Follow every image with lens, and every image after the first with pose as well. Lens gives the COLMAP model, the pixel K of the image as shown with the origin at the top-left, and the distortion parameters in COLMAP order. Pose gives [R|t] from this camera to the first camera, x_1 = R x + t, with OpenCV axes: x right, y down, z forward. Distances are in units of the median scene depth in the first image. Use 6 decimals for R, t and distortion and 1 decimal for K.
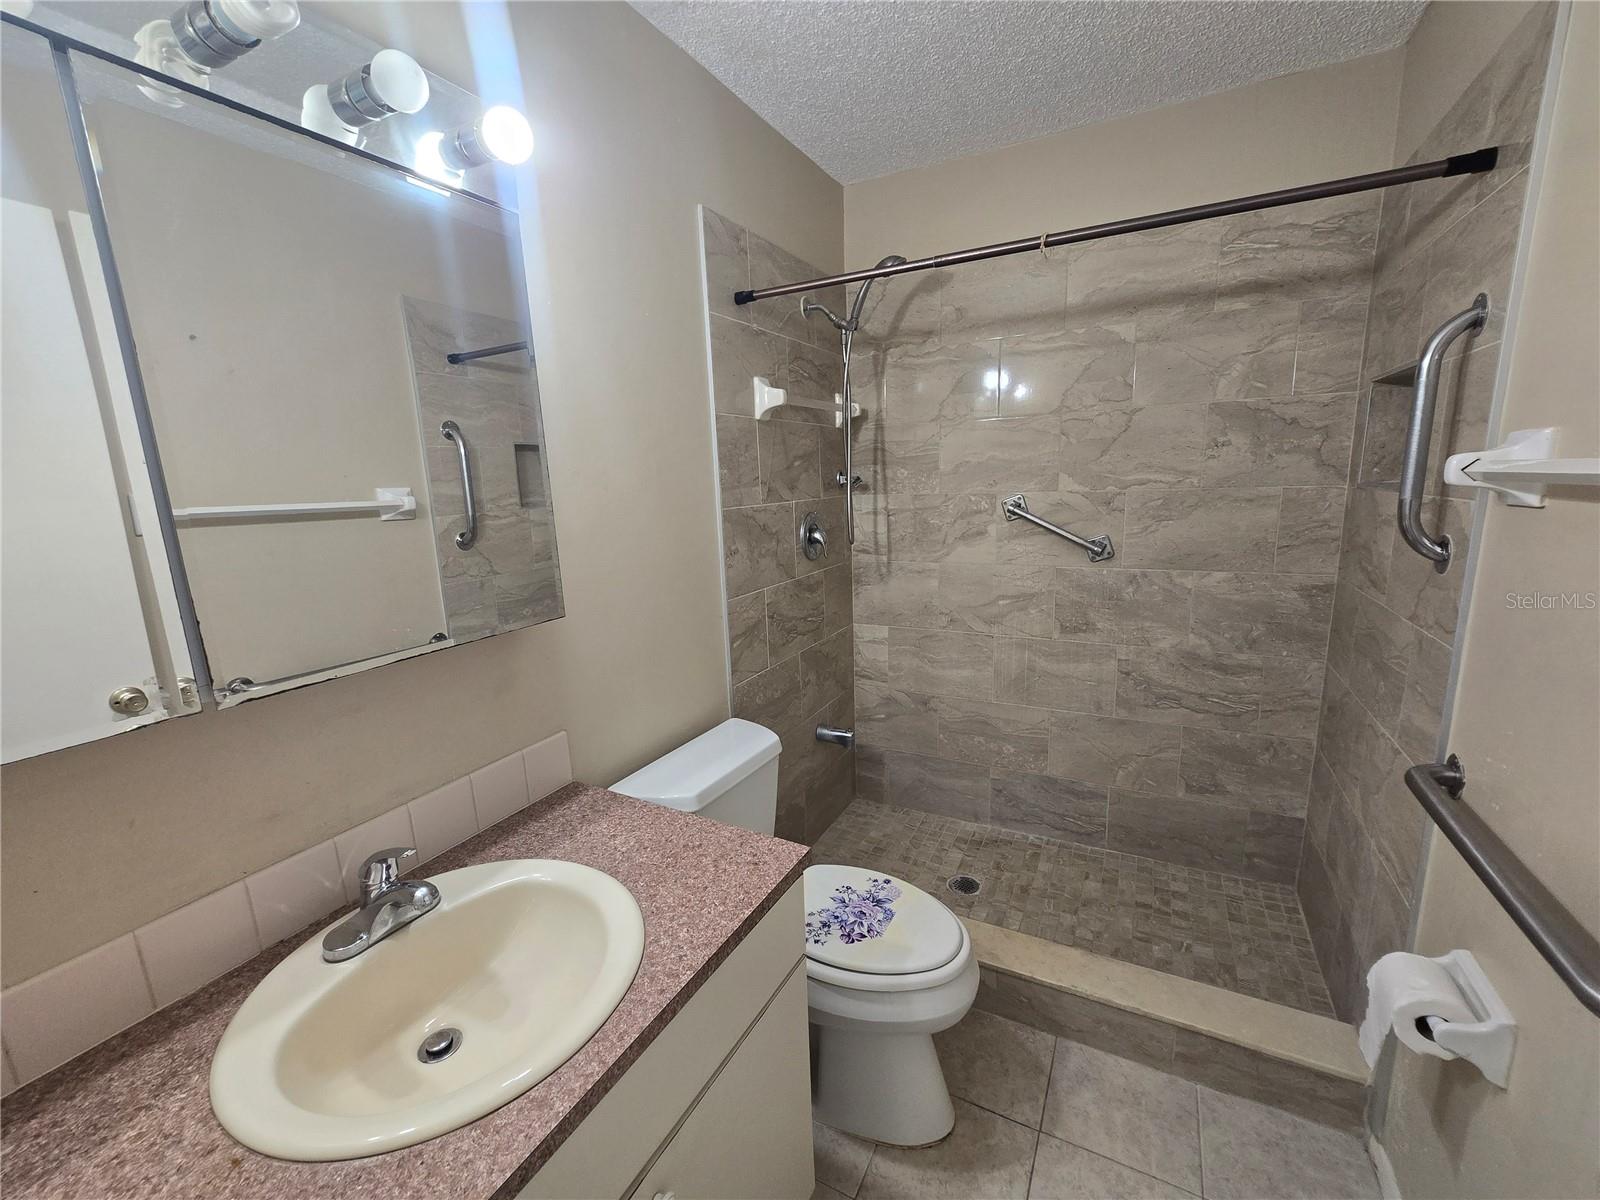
lens RADIAL K [[661.3, 0, 797.4], [0, 661.3, 601.0], [0, 0, 1]] dist [-0.010509, 0.004581]
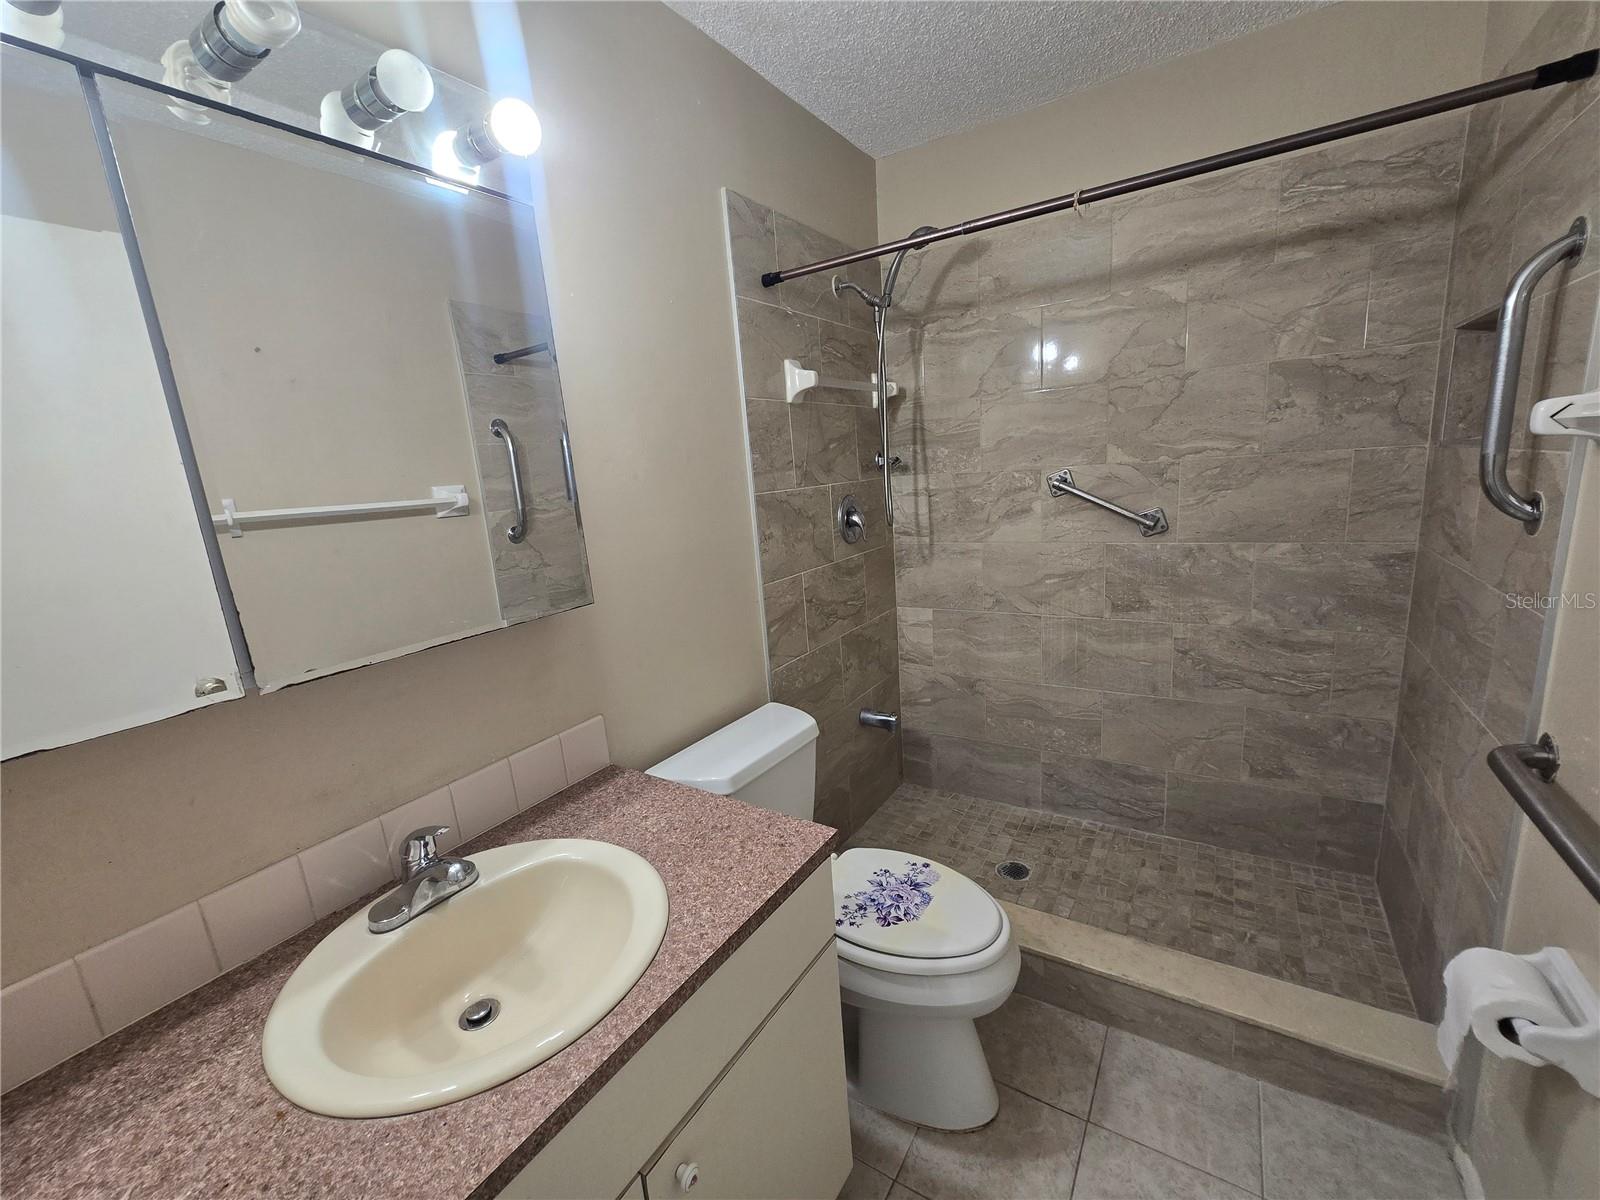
lens RADIAL K [[659.4, 0, 796.7], [0, 659.4, 600.9], [0, 0, 1]] dist [-0.011513, 0.004856]
pose [[0.996082, -0.021779, -0.085708, 0.030090], [0.023394, 0.999566, 0.017892, 0.006078], [0.085281, -0.019827, 0.996160, 0.008794]]
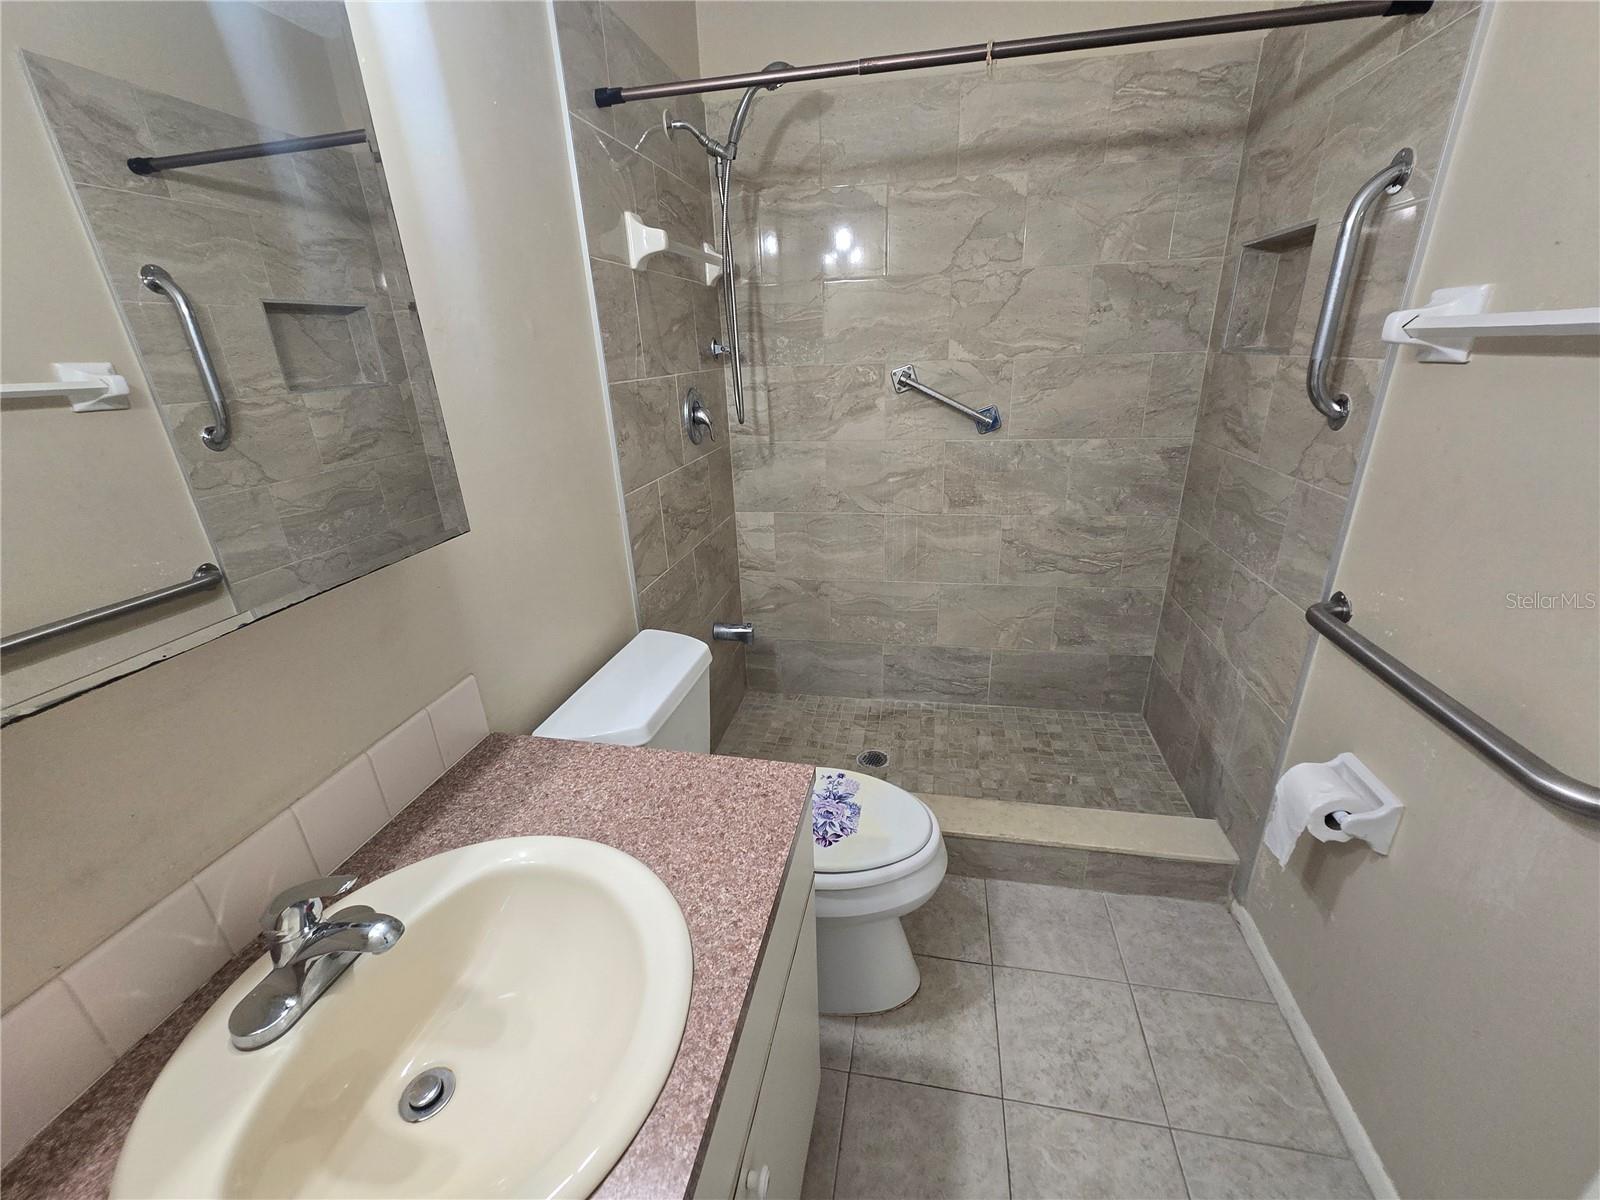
lens RADIAL K [[660.7, 0, 805.0], [0, 660.7, 602.6], [0, 0, 1]] dist [-0.006767, 0.002325]
pose [[0.956485, -0.106712, 0.271568, -0.128125], [0.057734, 0.981538, 0.182348, -0.007124], [-0.286012, -0.158735, 0.944987, 0.109592]]
